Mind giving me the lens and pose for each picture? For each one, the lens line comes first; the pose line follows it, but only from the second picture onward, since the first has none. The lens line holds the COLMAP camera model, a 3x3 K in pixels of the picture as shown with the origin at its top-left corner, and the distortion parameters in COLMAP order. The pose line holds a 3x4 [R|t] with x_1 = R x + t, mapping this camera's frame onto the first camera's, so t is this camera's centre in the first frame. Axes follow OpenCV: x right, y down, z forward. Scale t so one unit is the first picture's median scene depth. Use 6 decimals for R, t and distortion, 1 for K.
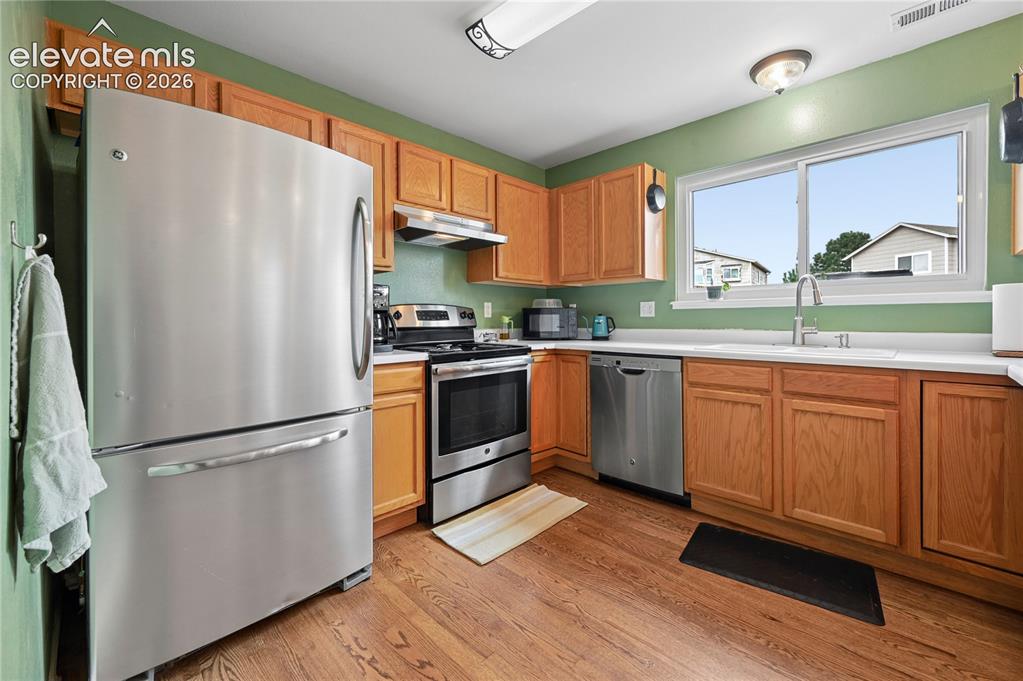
lens RADIAL K [[417.9, 0, 525.7], [0, 417.9, 323.3], [0, 0, 1]] dist [-0.000807, -0.000288]
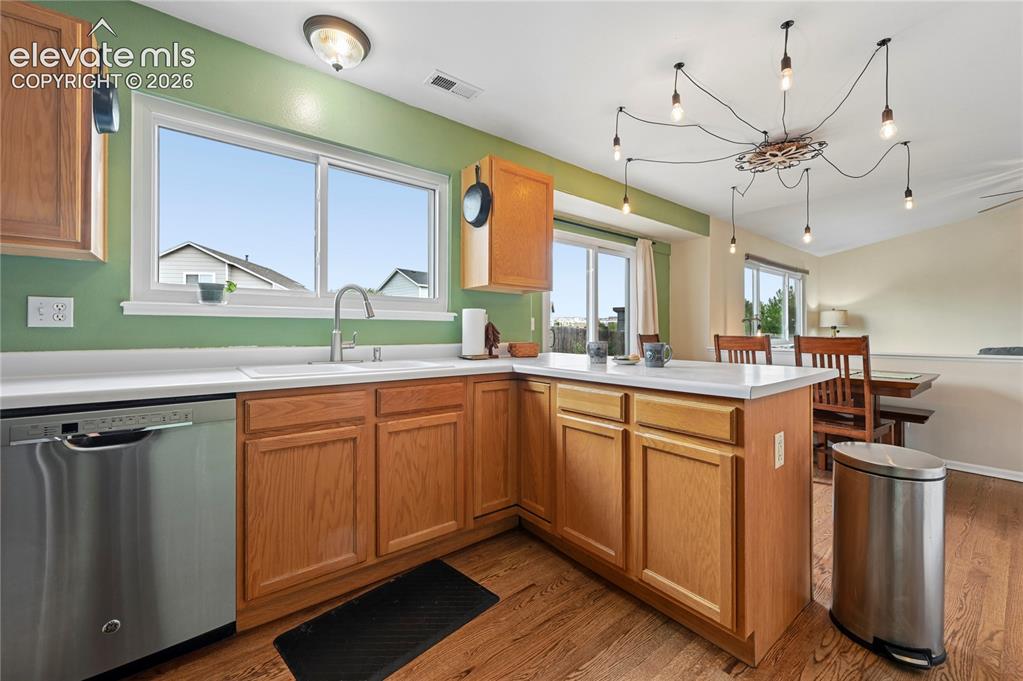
lens RADIAL K [[411.0, 0, 519.2], [0, 411.0, 331.4], [0, 0, 1]] dist [-0.000666, -0.000161]
pose [[0.126484, 0.007206, 0.991942, -0.169379], [0.007615, 0.999937, -0.008235, -0.002781], [-0.991939, 0.008595, 0.126422, 0.499170]]
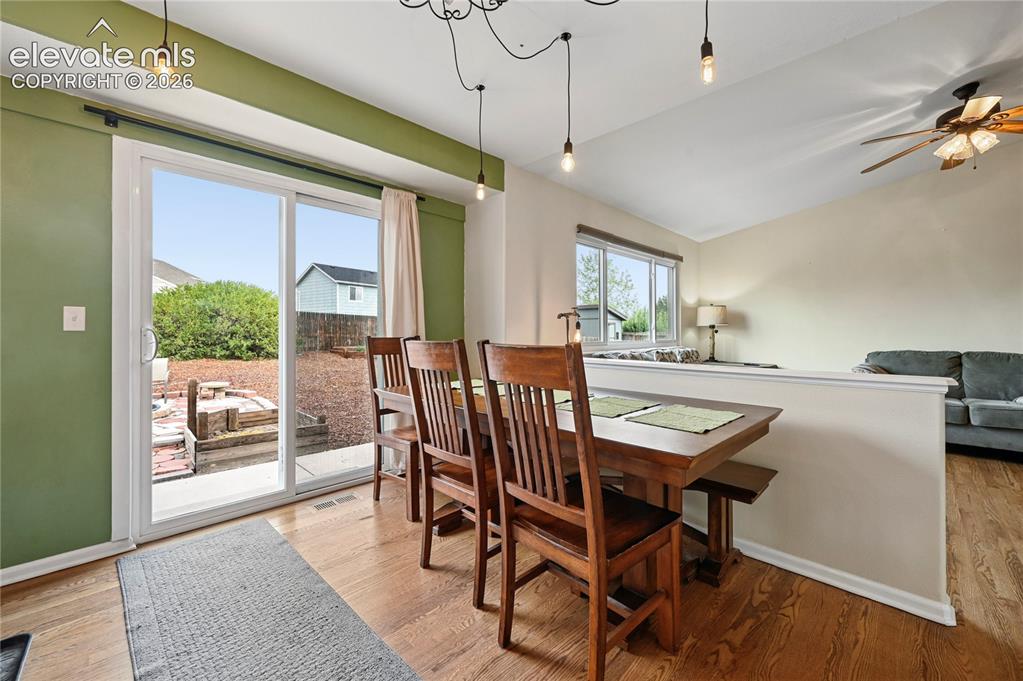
lens RADIAL K [[408.4, 0, 517.4], [0, 408.4, 332.2], [0, 0, 1]] dist [0.001399, 0.000223]
pose [[0.012977, 0.005518, 0.999901, 0.599930], [0.009610, 0.999938, -0.005643, -0.003463], [-0.999870, 0.009682, 0.012923, -0.236170]]
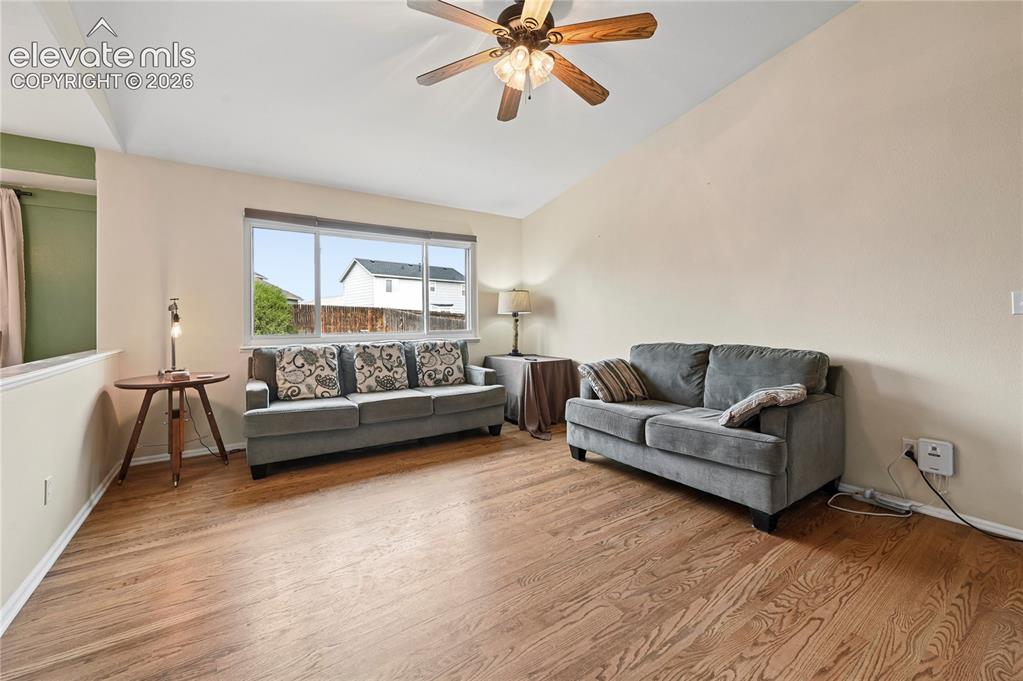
lens RADIAL K [[411.3, 0, 507.3], [0, 411.3, 324.3], [0, 0, 1]] dist [0.000629, 0.000096]
pose [[0.209581, -0.003646, 0.977784, 0.943718], [0.019770, 0.999804, -0.000509, 0.008446], [-0.977591, 0.019437, 0.209613, -1.728295]]
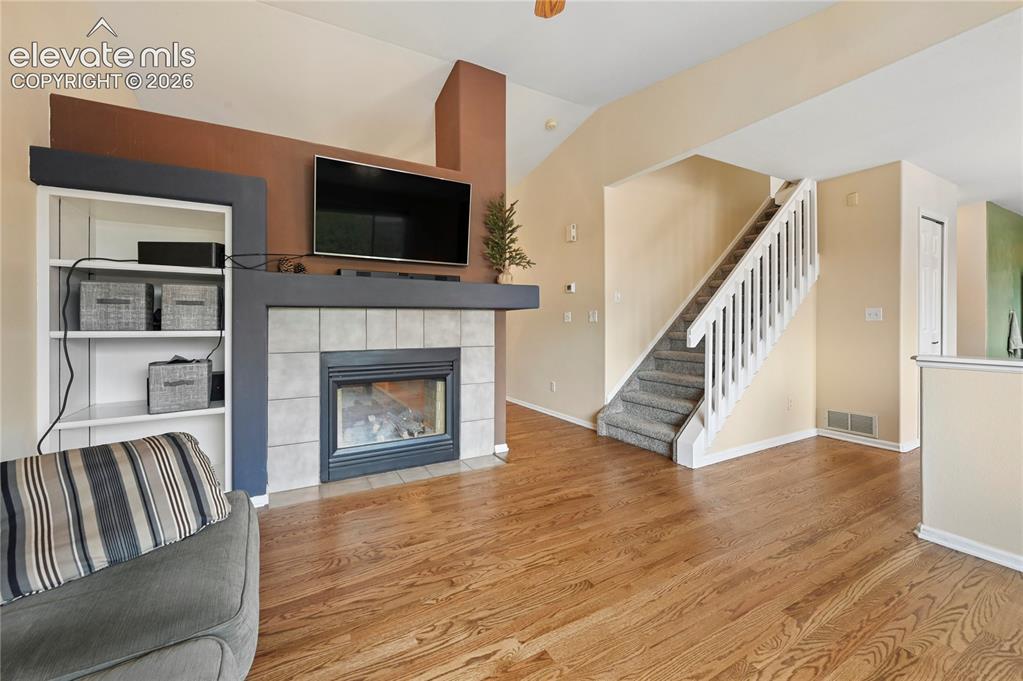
lens RADIAL K [[411.0, 0, 519.2], [0, 411.0, 331.4], [0, 0, 1]] dist [-0.000666, -0.000161]
pose [[-0.283808, 0.022375, -0.958620, 2.356104], [-0.001523, 0.999716, 0.023785, 0.005910], [0.958880, 0.008210, -0.283693, -1.510260]]
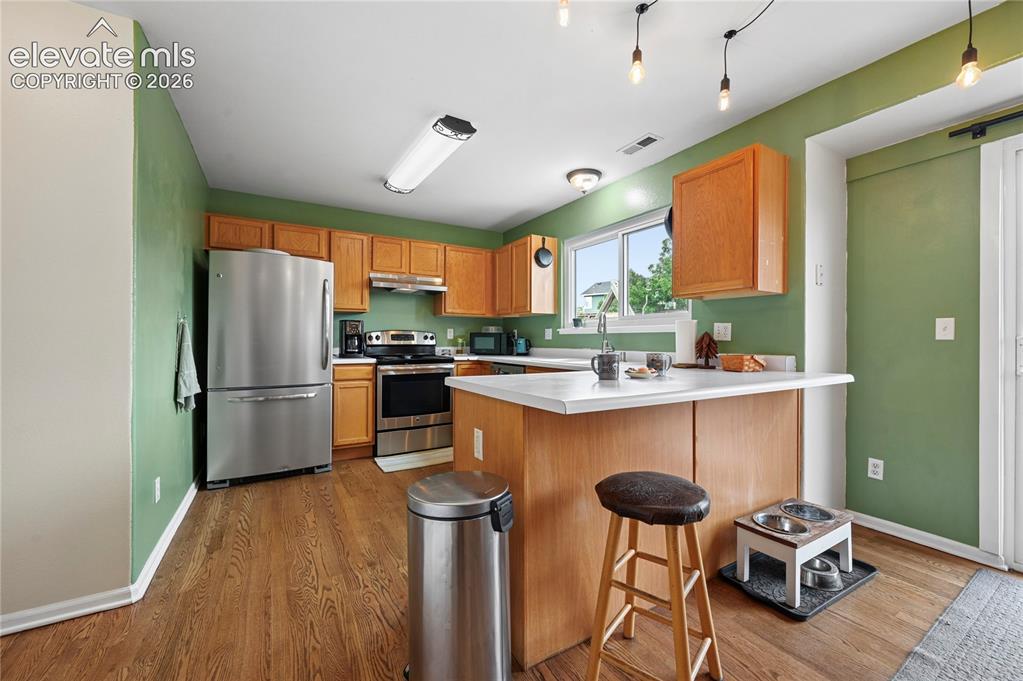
lens RADIAL K [[405.6, 0, 515.2], [0, 405.6, 338.7], [0, 0, 1]] dist [-0.001703, -0.000082]
pose [[0.963226, 0.007088, -0.268598, 0.727922], [-0.010427, 0.999885, -0.011008, -0.002085], [0.268489, 0.013403, 0.963190, -0.458099]]
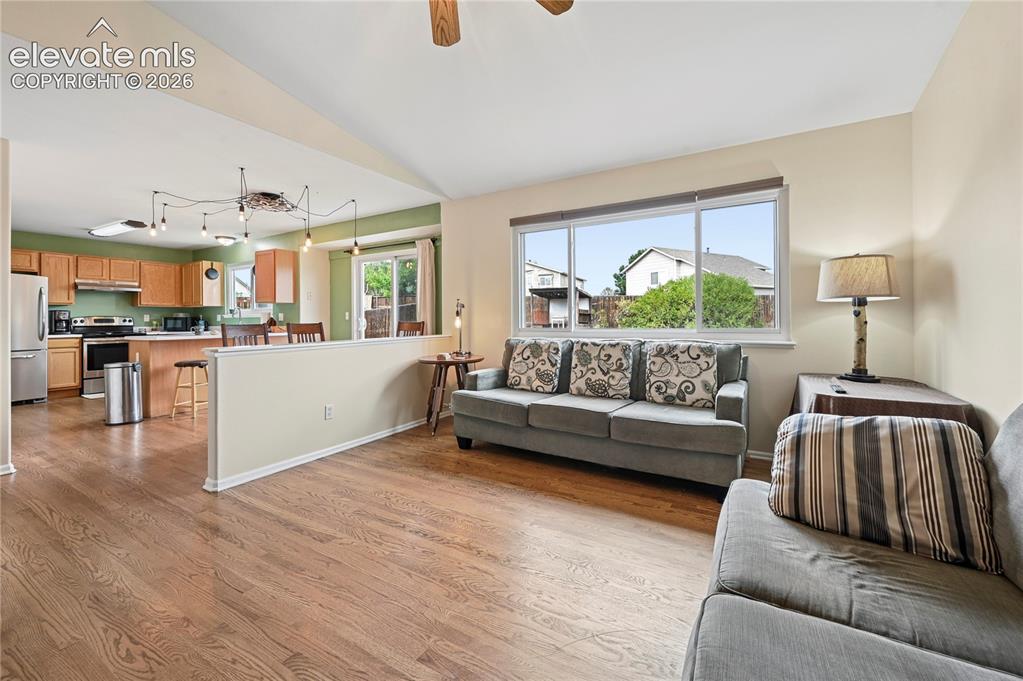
lens RADIAL K [[413.7, 0, 502.7], [0, 413.7, 317.6], [0, 0, 1]] dist [0.001225, 0.000248]
pose [[0.976371, -0.003037, 0.216082, 1.807241], [0.006156, 0.999886, -0.013763, 0.010375], [-0.216015, 0.014768, 0.976278, -2.204277]]
